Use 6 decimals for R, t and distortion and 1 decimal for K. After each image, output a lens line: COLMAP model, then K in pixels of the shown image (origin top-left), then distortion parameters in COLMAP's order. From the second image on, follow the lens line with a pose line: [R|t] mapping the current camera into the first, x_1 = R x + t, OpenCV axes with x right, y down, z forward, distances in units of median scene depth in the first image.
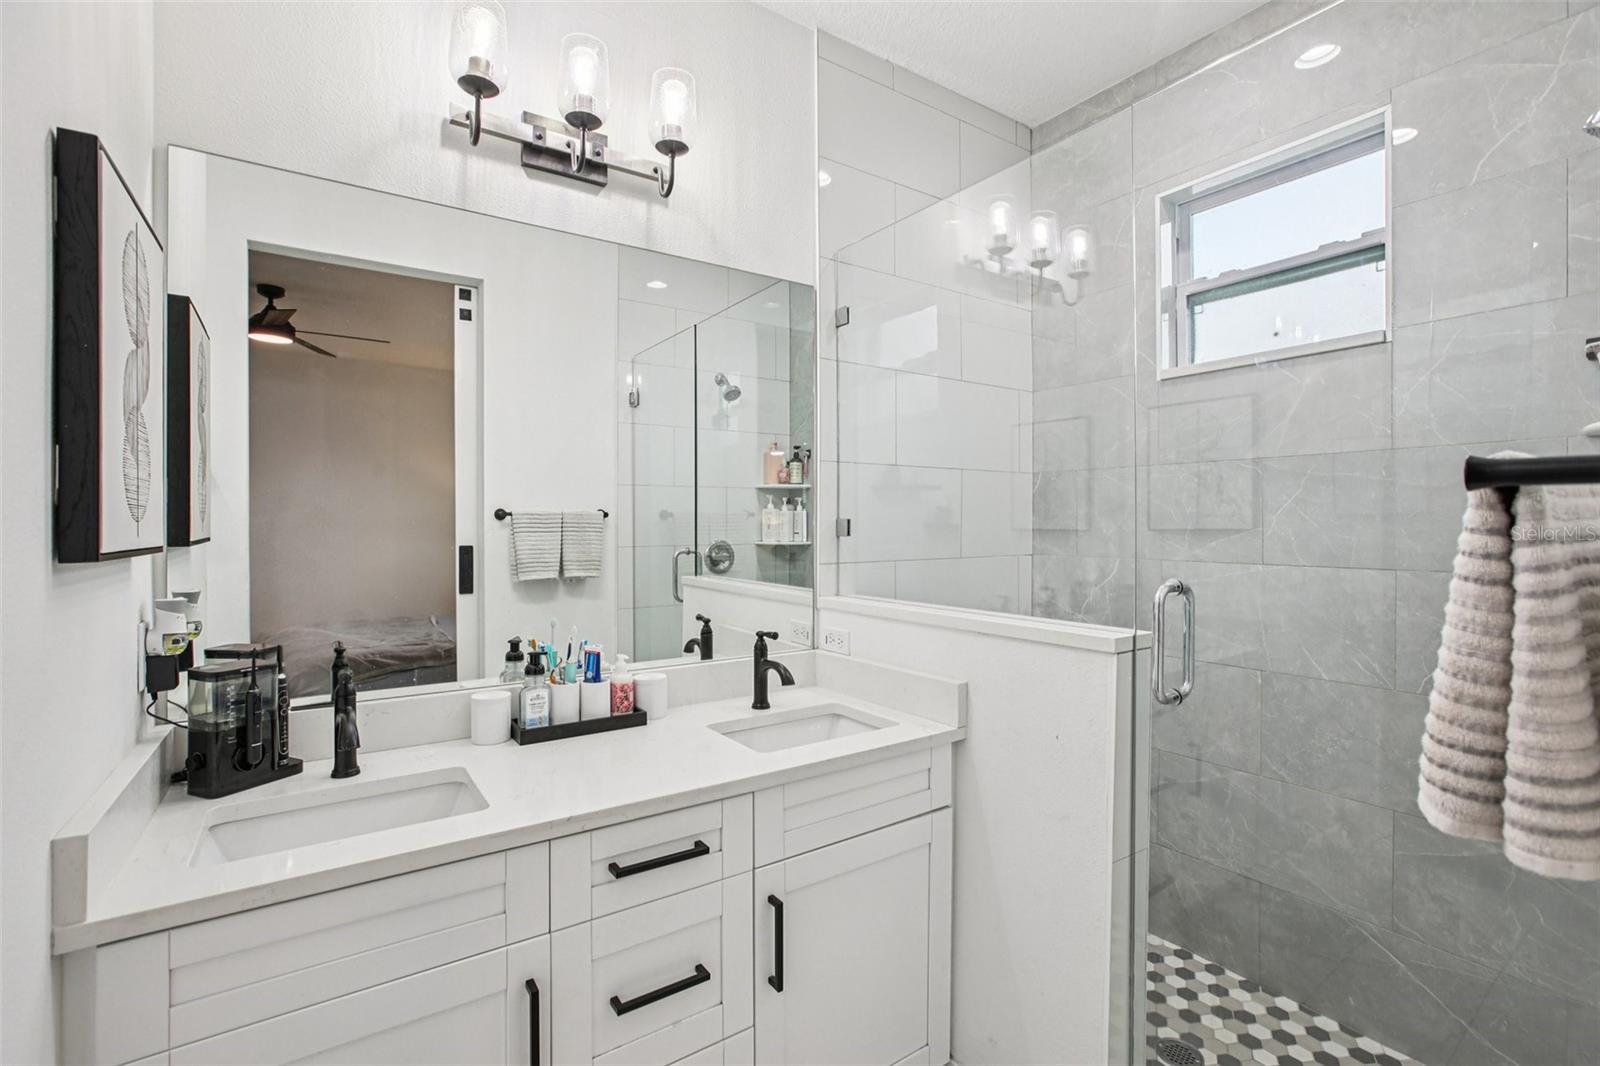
lens RADIAL K [[720.6, 0, 804.3], [0, 720.6, 528.2], [0, 0, 1]] dist [-0.031021, 0.013896]
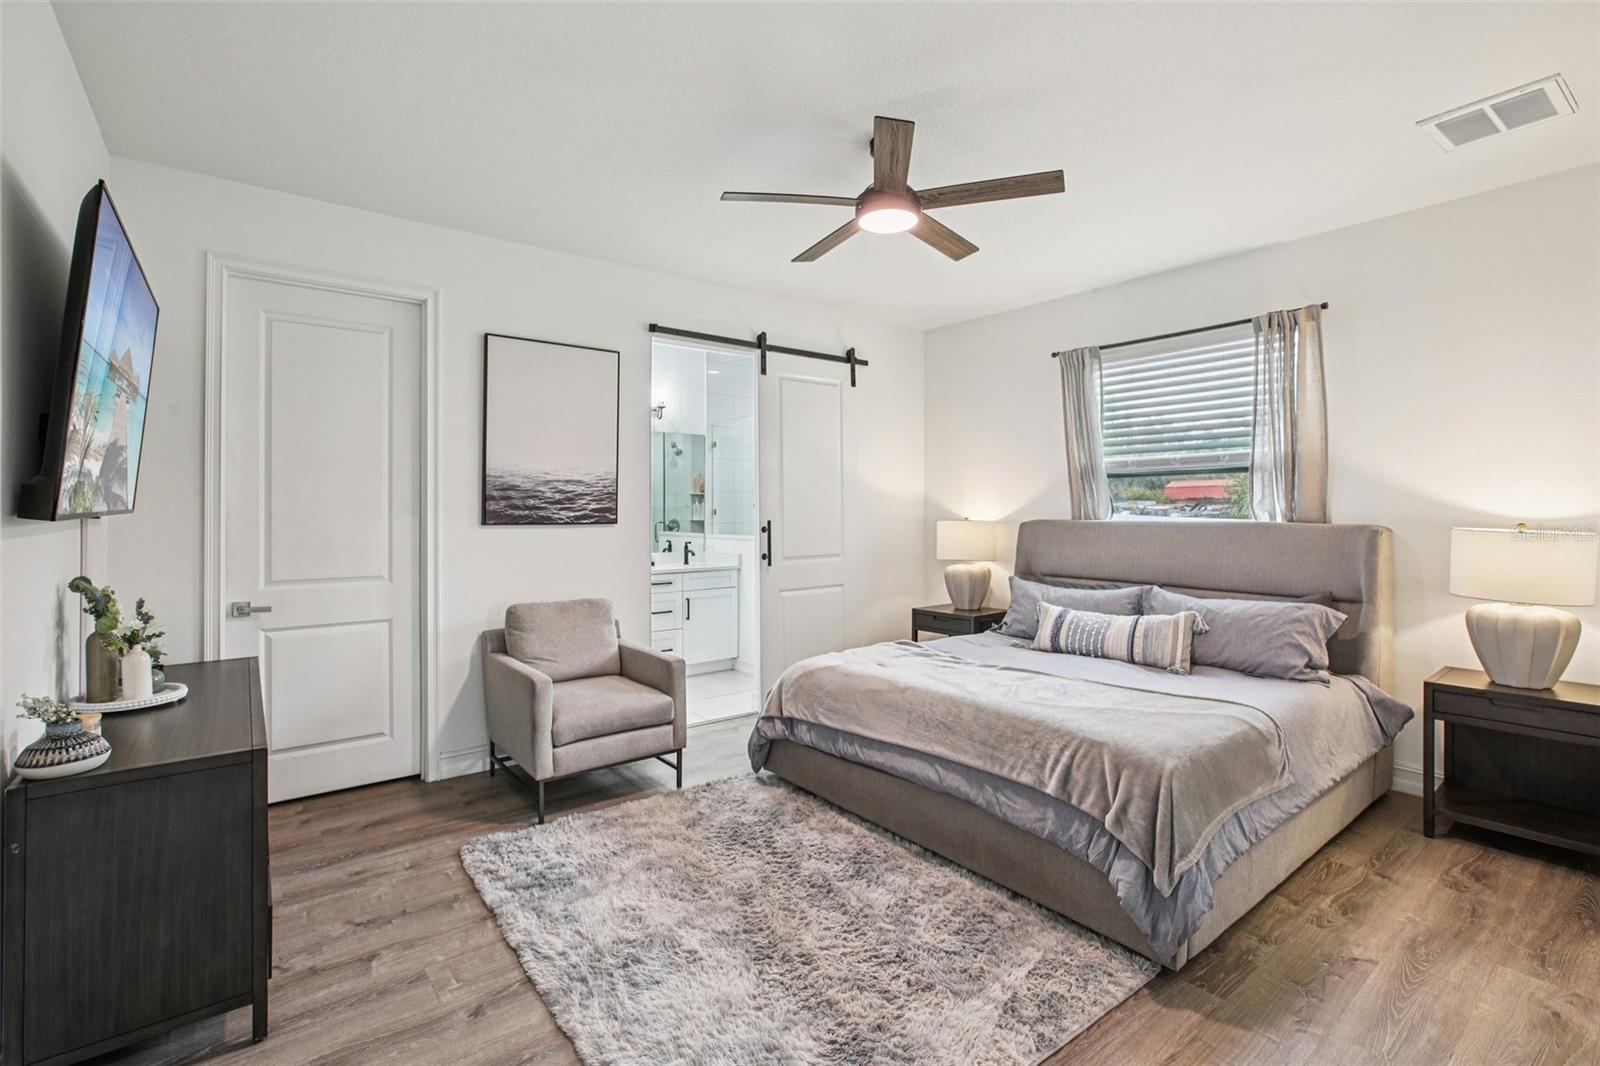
lens RADIAL K [[720.6, 0, 791.6], [0, 720.6, 504.7], [0, 0, 1]] dist [-0.031021, 0.013896]
pose [[0.998721, -0.001292, 0.050545, 0.273956], [0.001967, 0.999910, -0.013304, 0.009735], [-0.050523, 0.013387, 0.998633, -2.518304]]
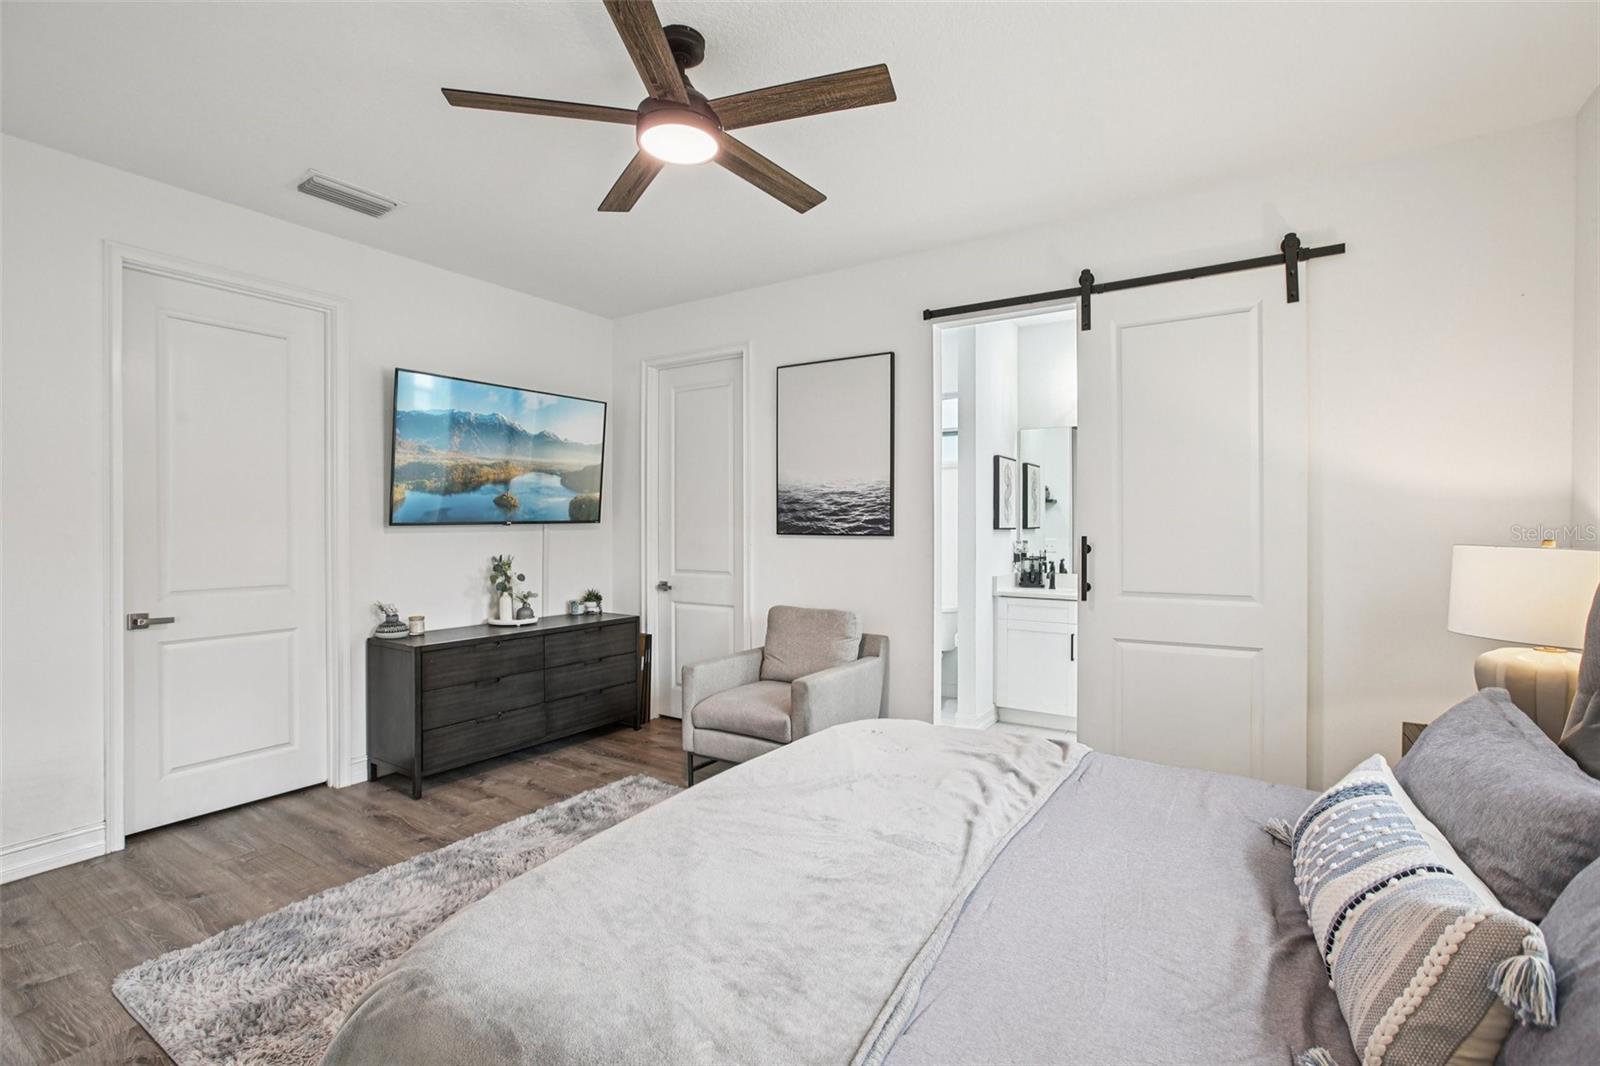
lens RADIAL K [[720.6, 0, 792.4], [0, 720.6, 527.8], [0, 0, 1]] dist [-0.031021, 0.013896]
pose [[0.390974, 0.009654, -0.920351, 1.714485], [-0.005082, 0.999952, 0.008330, -0.002229], [0.920388, 0.001420, 0.391005, -1.304389]]
